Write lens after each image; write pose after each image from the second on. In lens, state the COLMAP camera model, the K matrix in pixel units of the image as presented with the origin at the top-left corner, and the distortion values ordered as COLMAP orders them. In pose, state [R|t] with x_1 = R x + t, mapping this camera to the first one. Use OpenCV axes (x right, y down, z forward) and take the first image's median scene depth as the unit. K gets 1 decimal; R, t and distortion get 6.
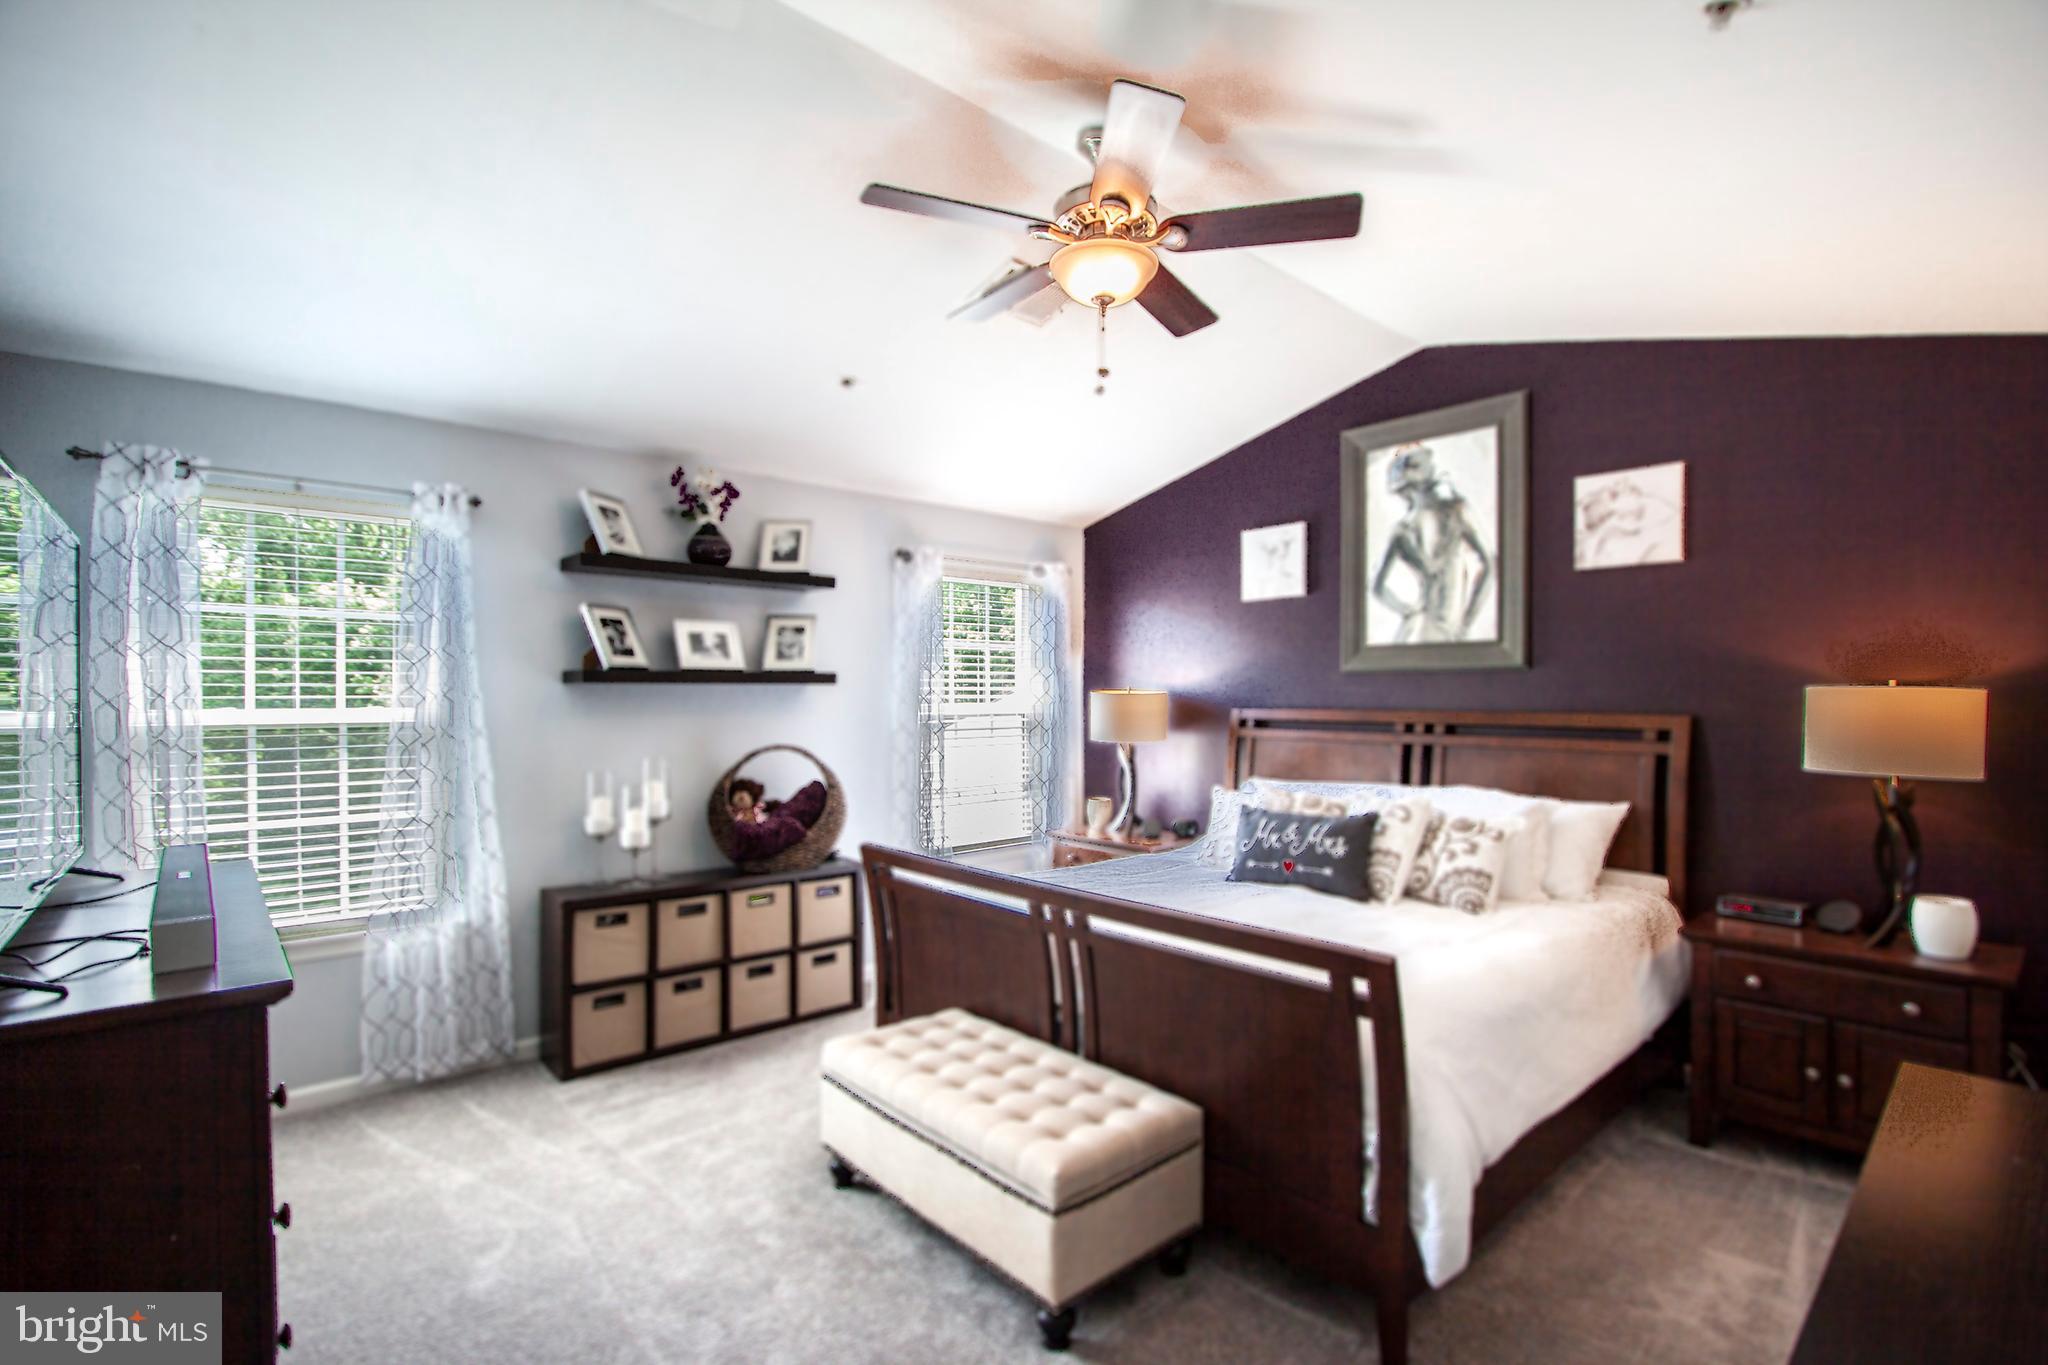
lens RADIAL K [[950.9, 0, 1031.4], [0, 950.9, 689.2], [0, 0, 1]] dist [-0.014561, 0.002643]
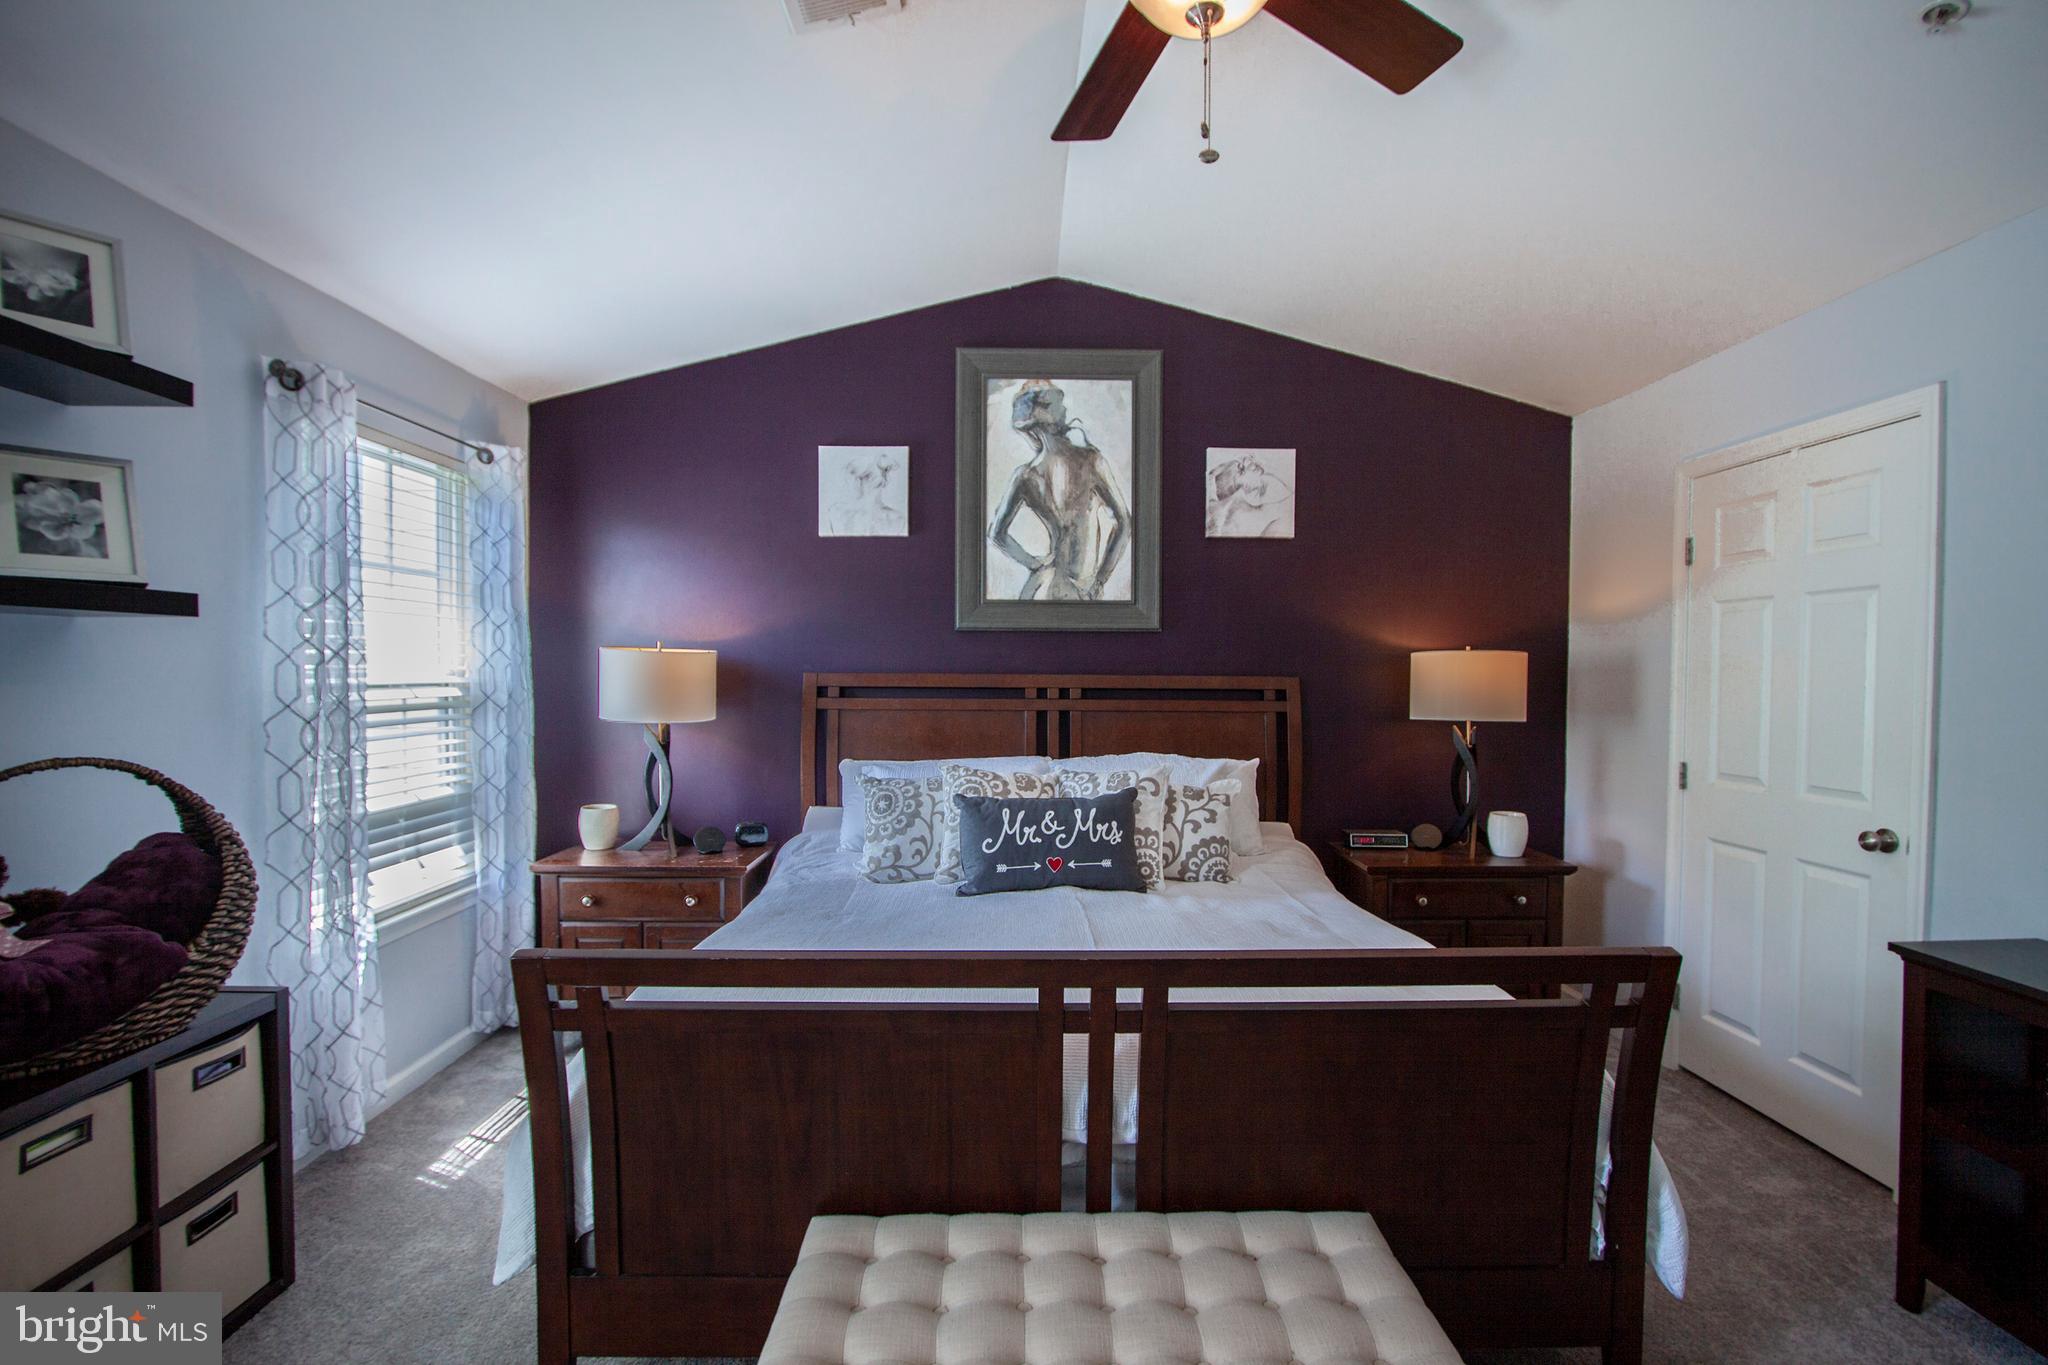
lens RADIAL K [[950.9, 0, 1024.7], [0, 950.9, 686.8], [0, 0, 1]] dist [-0.014561, 0.002643]
pose [[0.654894, -0.010115, 0.755653, -0.313326], [-0.009222, 0.999729, 0.021376, 0.016113], [-0.755664, -0.020968, 0.654623, 0.432632]]
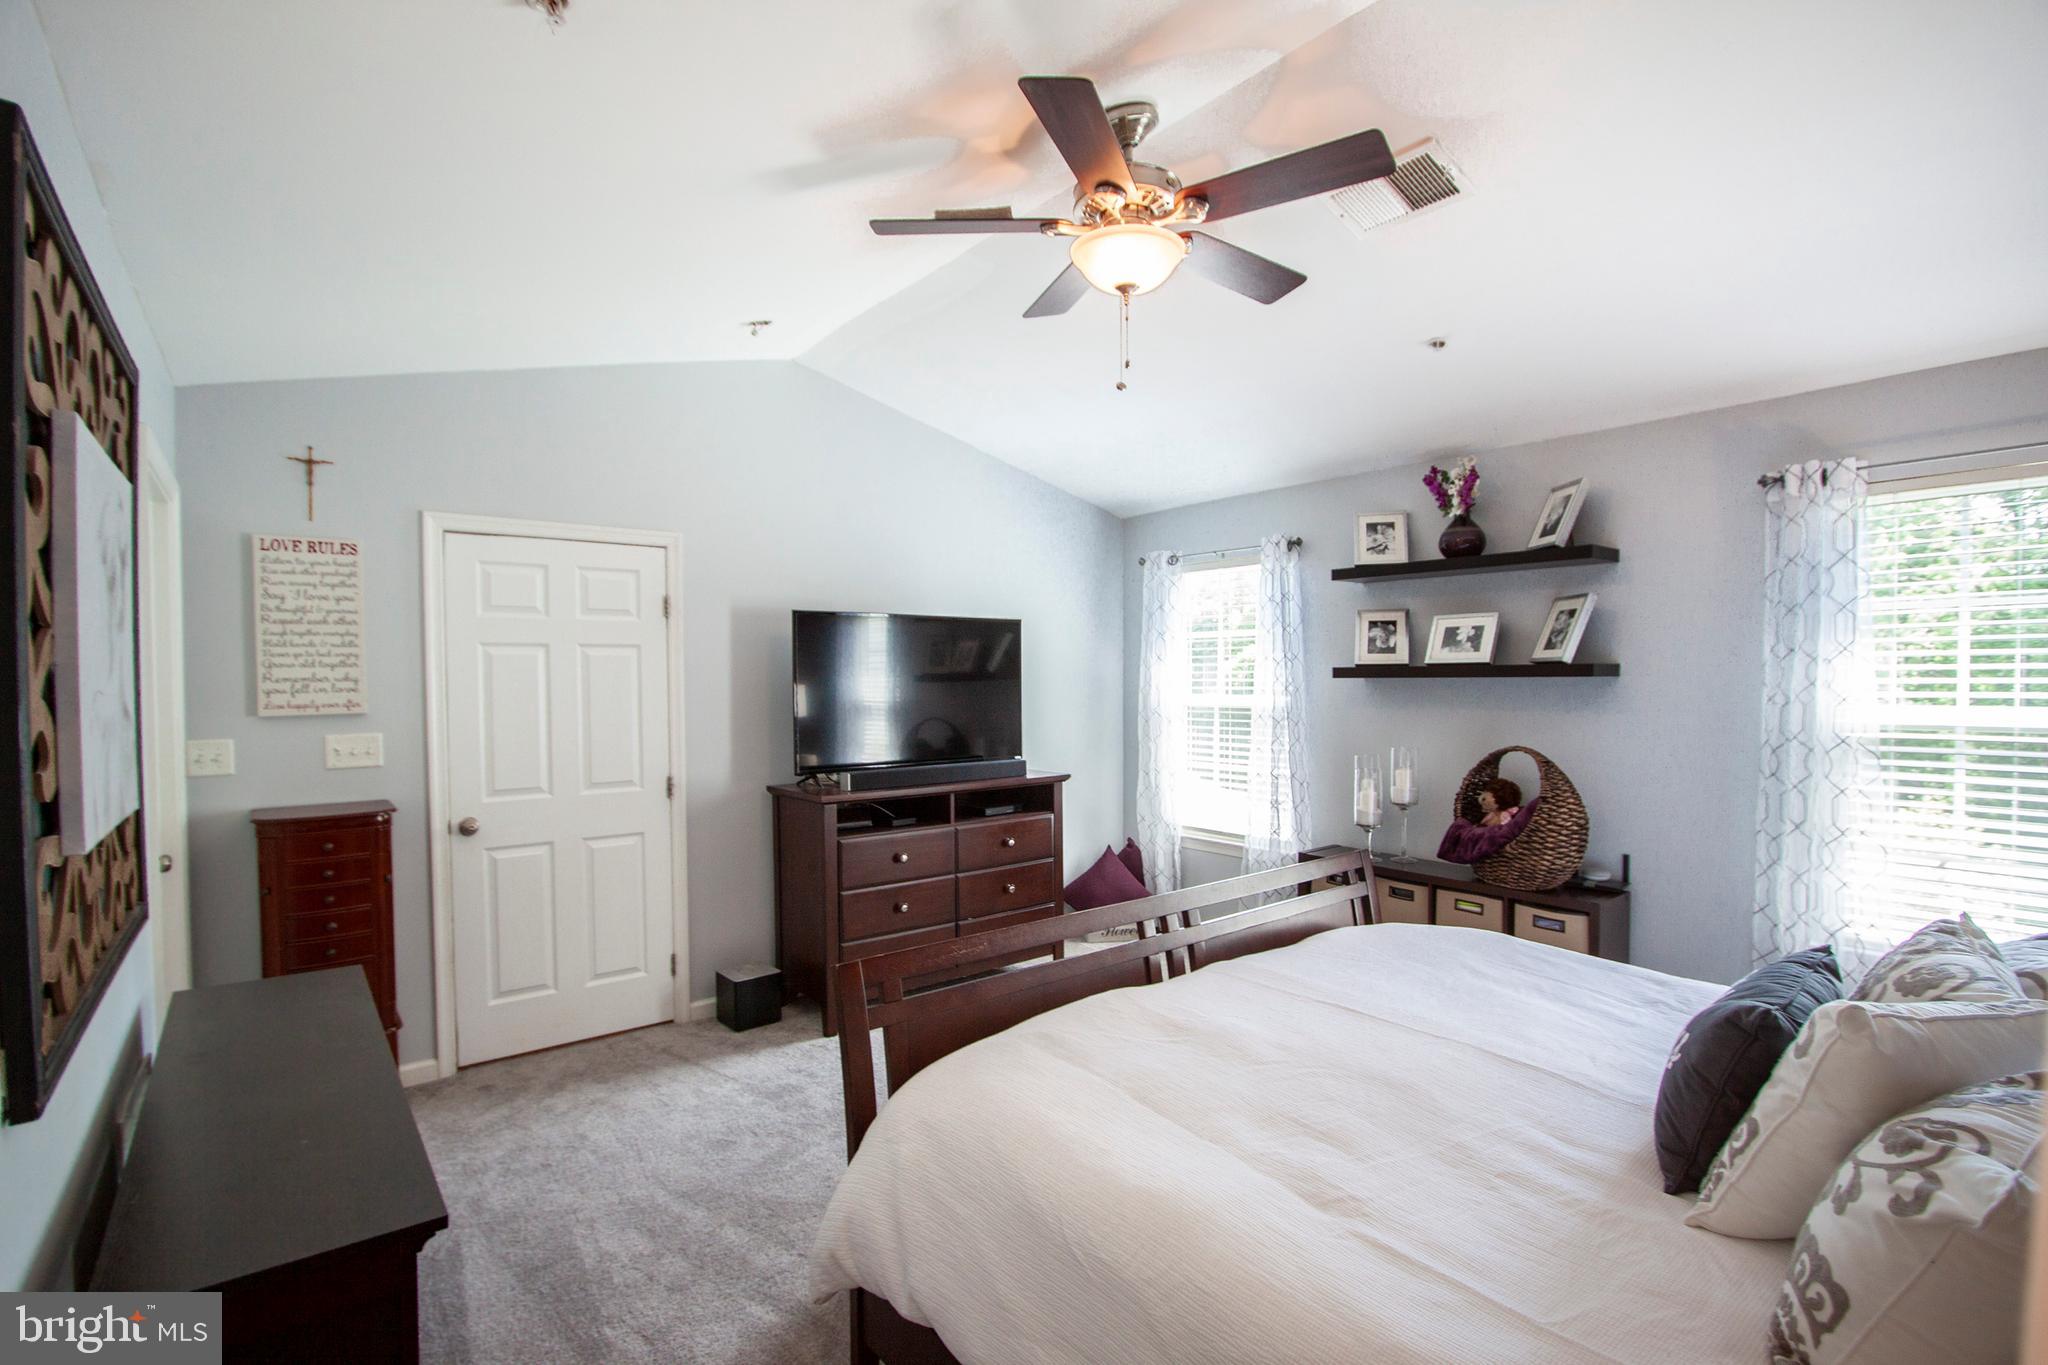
lens RADIAL K [[950.9, 0, 1018.4], [0, 950.9, 693.9], [0, 0, 1]] dist [-0.014561, 0.002643]
pose [[-0.062560, 0.010570, -0.997985, 0.670468], [-0.002190, 0.999940, 0.010728, 0.001043], [0.998039, 0.002856, -0.062533, 0.601978]]
